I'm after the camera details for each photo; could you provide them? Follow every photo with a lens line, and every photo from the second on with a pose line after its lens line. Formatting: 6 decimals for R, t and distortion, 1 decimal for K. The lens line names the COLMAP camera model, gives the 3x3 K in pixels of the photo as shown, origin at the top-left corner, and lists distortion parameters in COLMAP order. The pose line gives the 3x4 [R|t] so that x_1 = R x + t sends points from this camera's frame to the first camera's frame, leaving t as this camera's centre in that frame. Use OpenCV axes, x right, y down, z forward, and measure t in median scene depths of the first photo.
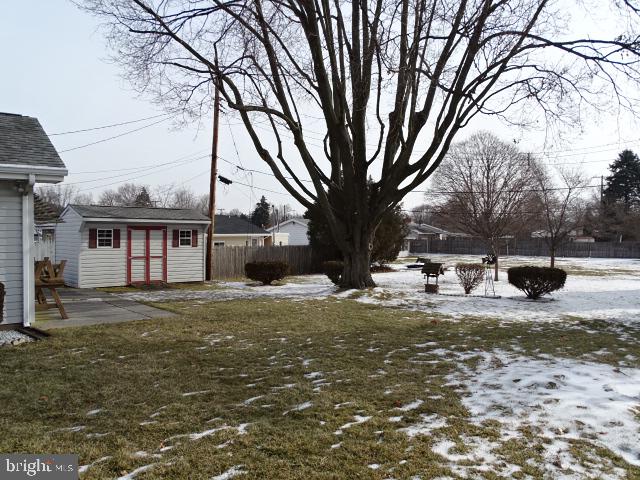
lens RADIAL K [[525.5, 0, 322.6], [0, 525.5, 240.7], [0, 0, 1]] dist [0.049852, -0.011928]
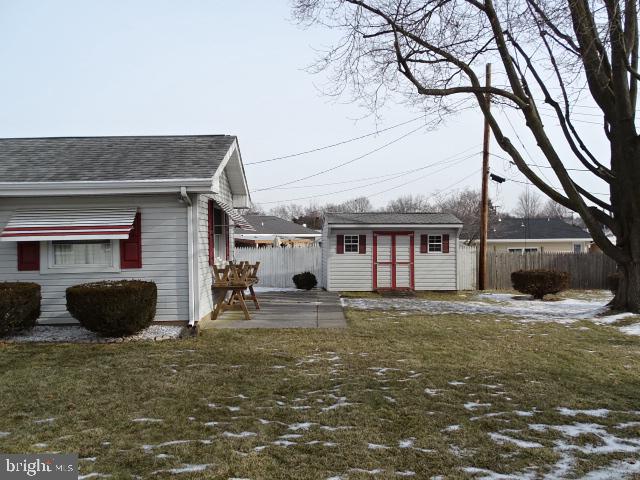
lens RADIAL K [[525.5, 0, 319.6], [0, 525.5, 239.1], [0, 0, 1]] dist [0.049852, -0.011928]
pose [[0.791035, -0.008851, -0.611707, 0.157230], [0.000608, 0.999906, -0.013681, -0.000315], [0.611770, 0.010450, 0.790966, 0.141553]]
